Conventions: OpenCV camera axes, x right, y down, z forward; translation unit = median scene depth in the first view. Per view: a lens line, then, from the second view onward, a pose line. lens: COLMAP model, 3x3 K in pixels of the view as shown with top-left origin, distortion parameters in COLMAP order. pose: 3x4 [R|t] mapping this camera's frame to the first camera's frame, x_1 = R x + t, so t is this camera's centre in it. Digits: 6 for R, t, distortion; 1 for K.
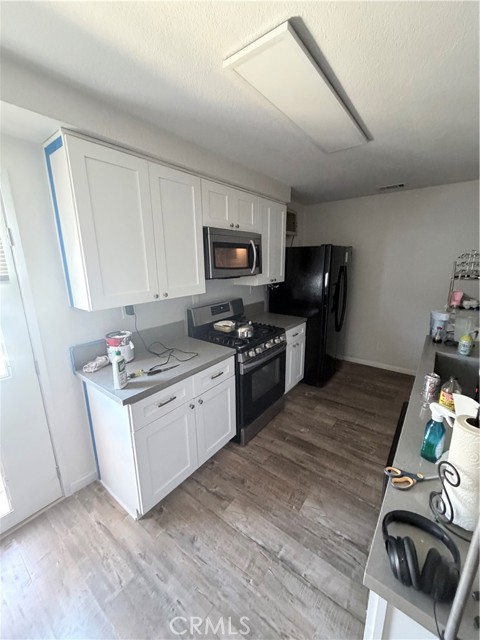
lens RADIAL K [[255.8, 0, 238.9], [0, 255.8, 318.0], [0, 0, 1]] dist [0.000971, 0.000085]
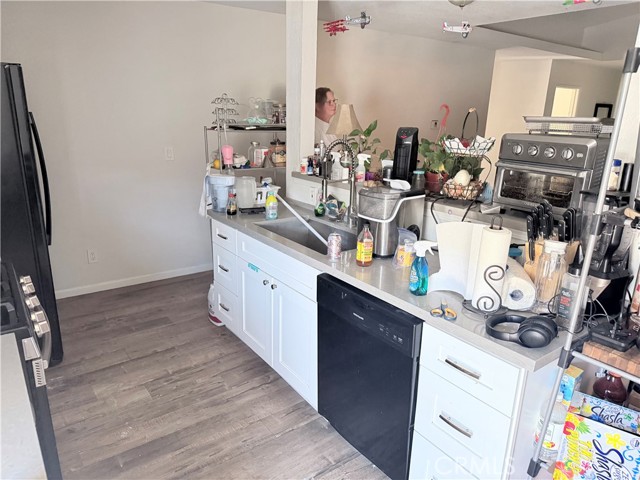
lens RADIAL K [[451.1, 0, 320.0], [0, 451.1, 240.0], [0, 0, 1]] dist [0.071620, -0.099114]
pose [[0.270546, -0.243668, 0.931360, -0.454855], [0.188150, 0.962165, 0.197073, -0.051084], [-0.944142, 0.121918, 0.306156, 0.333656]]
